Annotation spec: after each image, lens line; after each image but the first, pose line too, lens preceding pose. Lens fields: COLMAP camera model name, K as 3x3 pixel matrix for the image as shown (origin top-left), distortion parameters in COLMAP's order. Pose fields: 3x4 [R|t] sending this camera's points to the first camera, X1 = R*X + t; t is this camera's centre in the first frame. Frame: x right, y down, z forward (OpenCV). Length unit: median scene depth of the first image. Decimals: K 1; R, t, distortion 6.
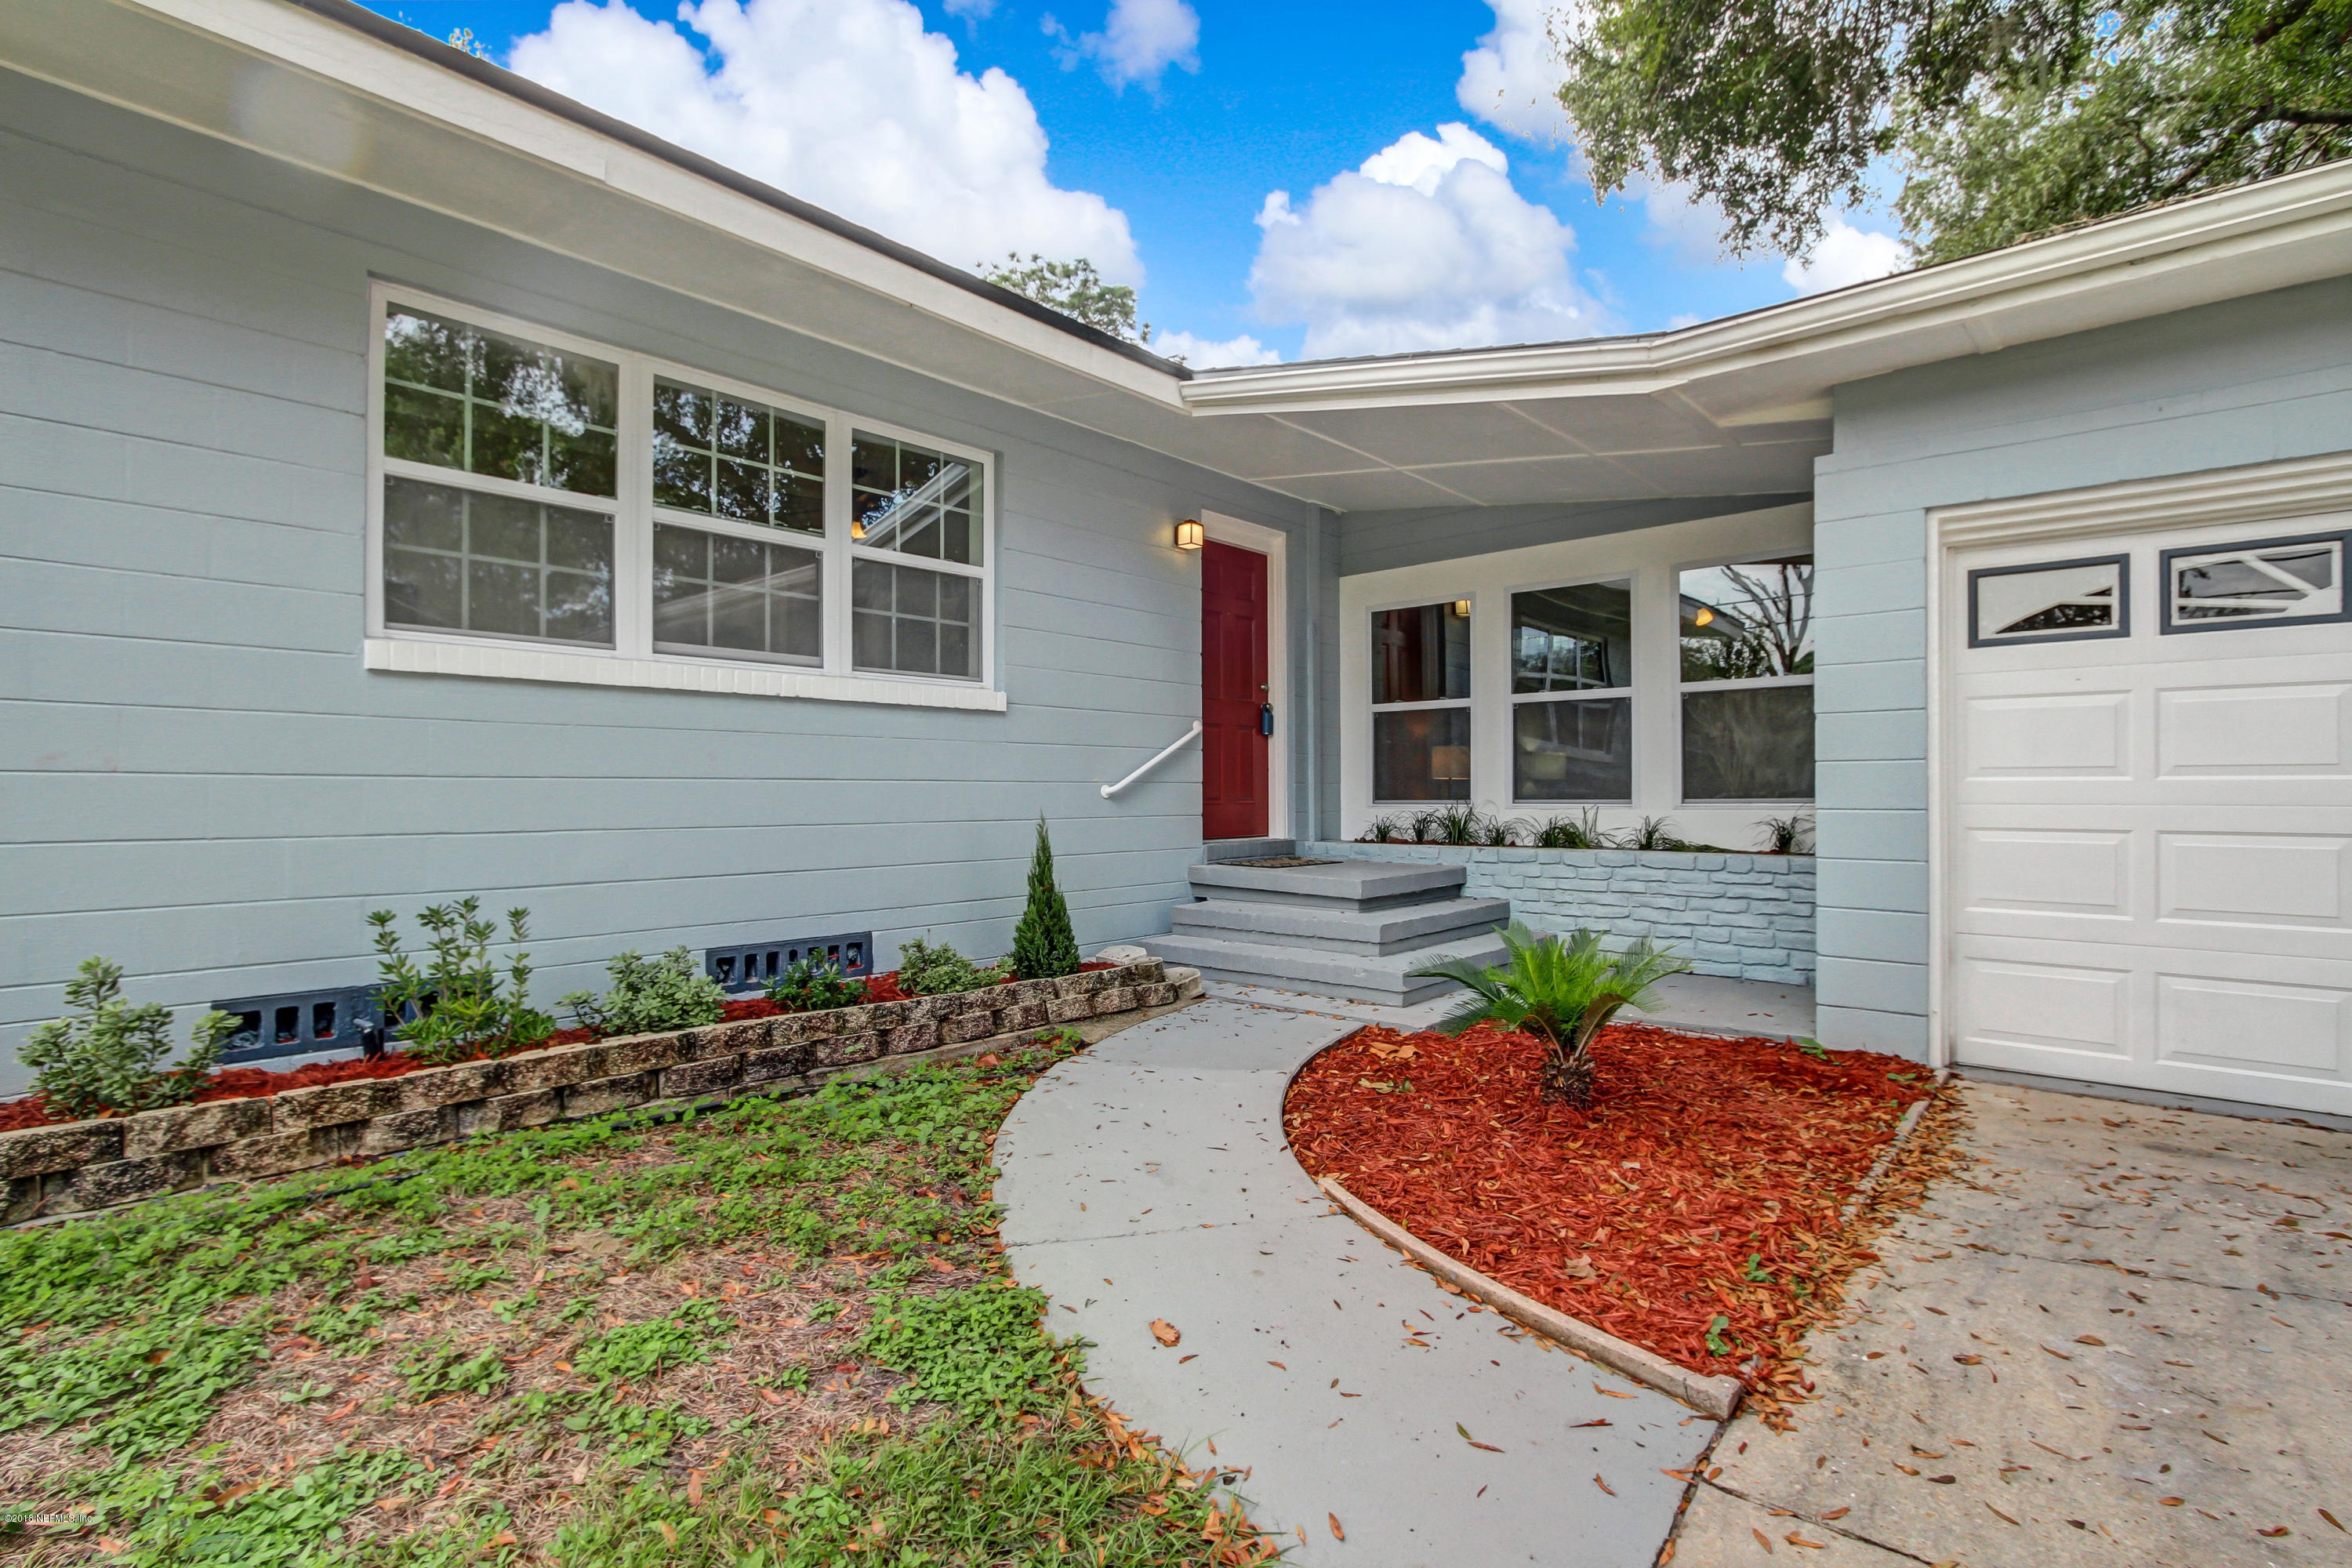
lens RADIAL K [[1123.5, 0, 1178.5], [0, 1123.5, 789.7], [0, 0, 1]] dist [-0.016694, 0.000018]
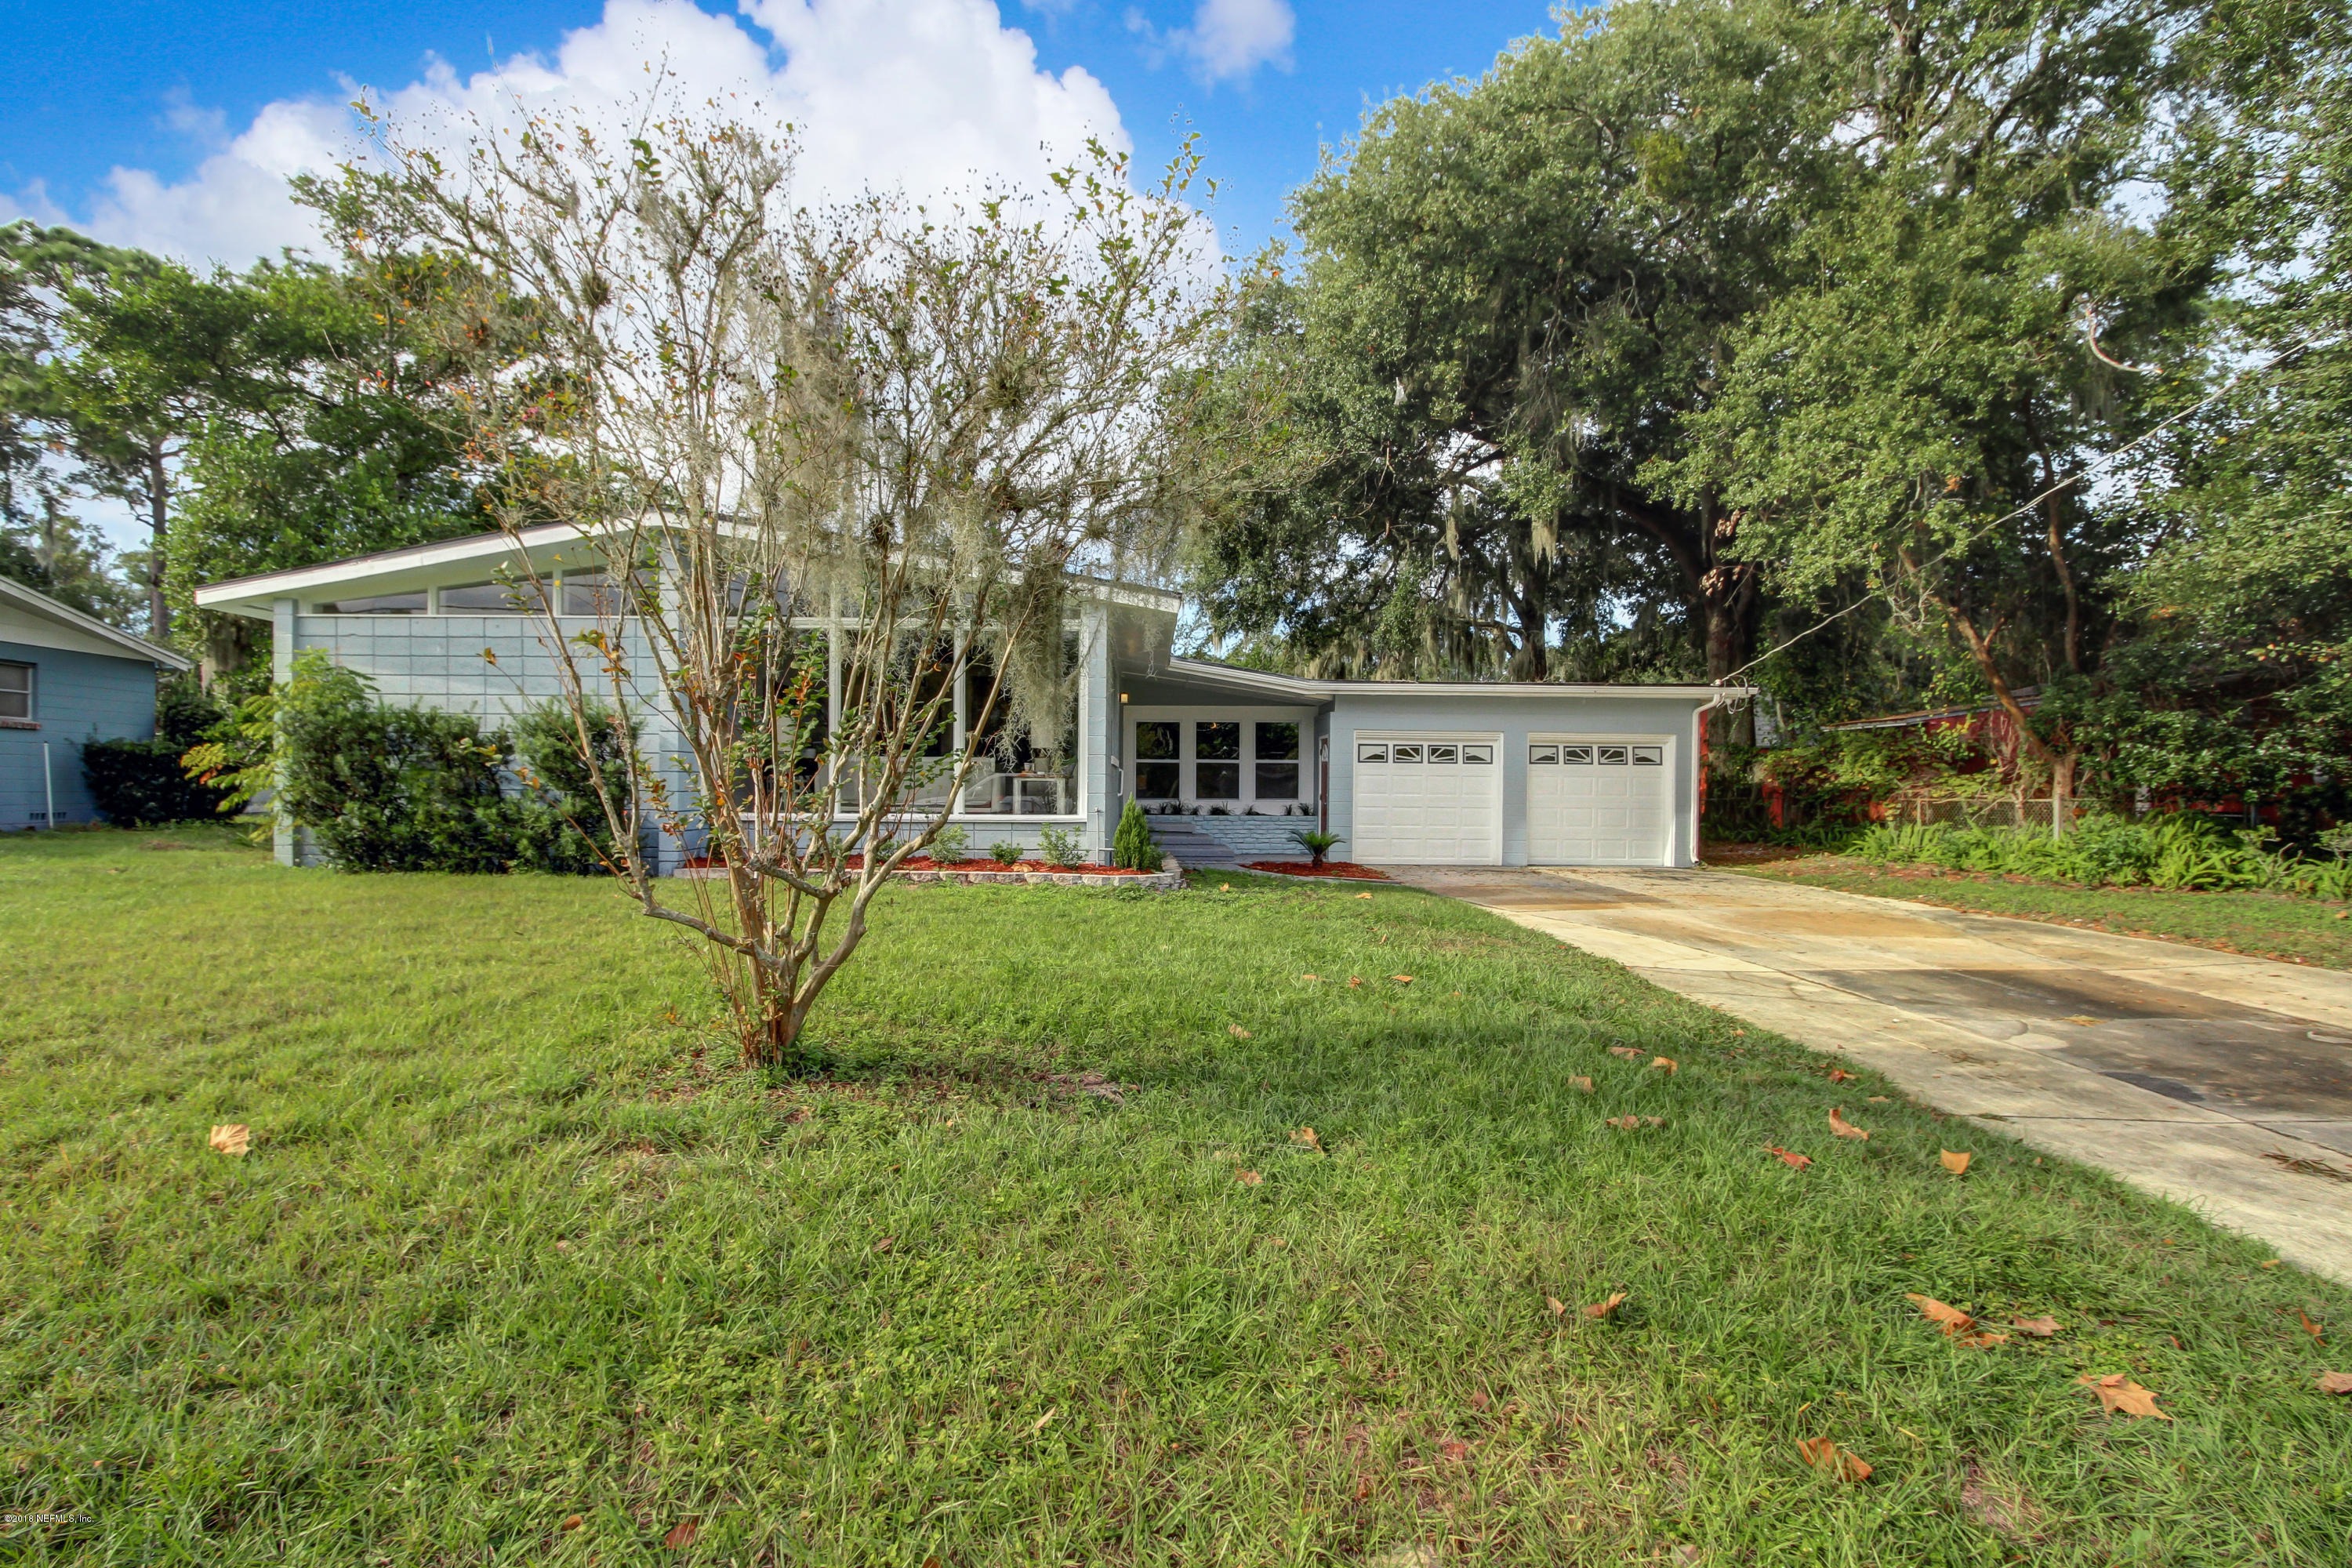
lens RADIAL K [[1123.5, 0, 1186.2], [0, 1123.5, 785.5], [0, 0, 1]] dist [-0.016694, 0.000018]
pose [[0.739640, 0.011105, 0.672911, -1.646354], [-0.013931, 0.999902, -0.001188, -0.019410], [-0.672859, -0.008496, 0.739722, -1.055901]]
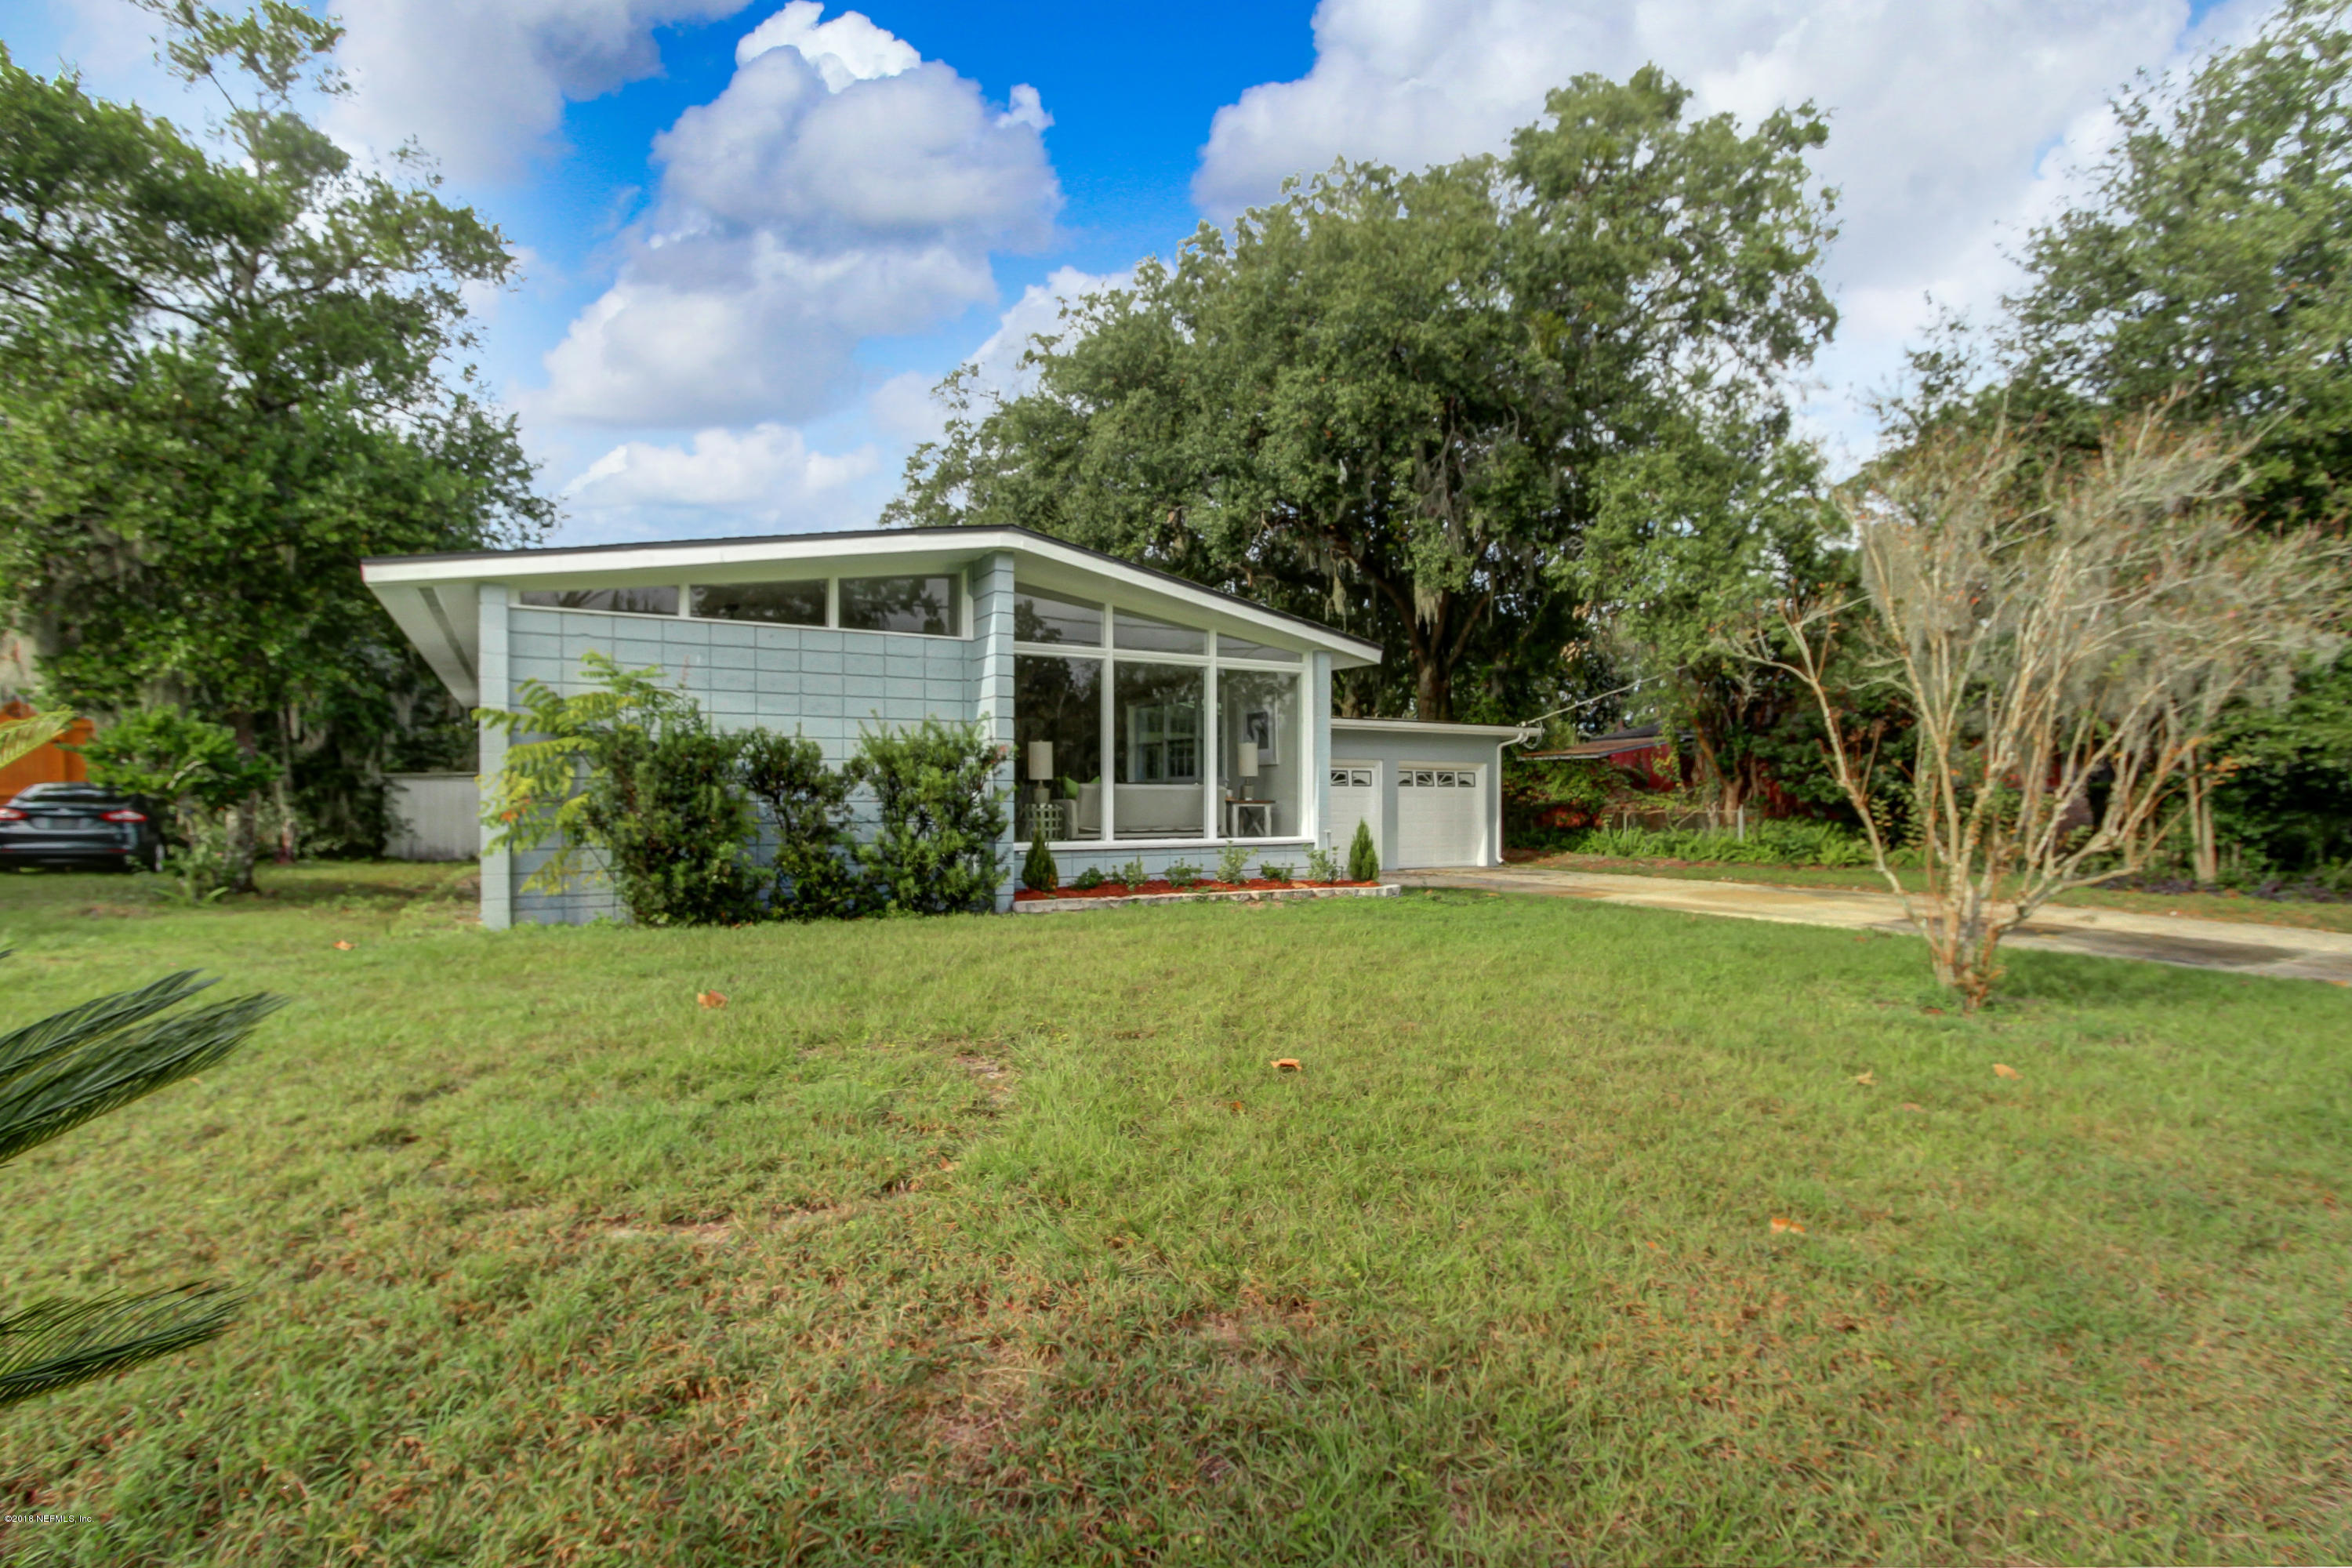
lens RADIAL K [[1123.5, 0, 1172.1], [0, 1123.5, 794.8], [0, 0, 1]] dist [-0.016694, 0.000018]
pose [[0.323196, 0.011317, 0.946264, -2.535165], [-0.003665, 0.999936, -0.010707, -0.023640], [-0.946325, -0.000007, 0.323217, -0.059940]]
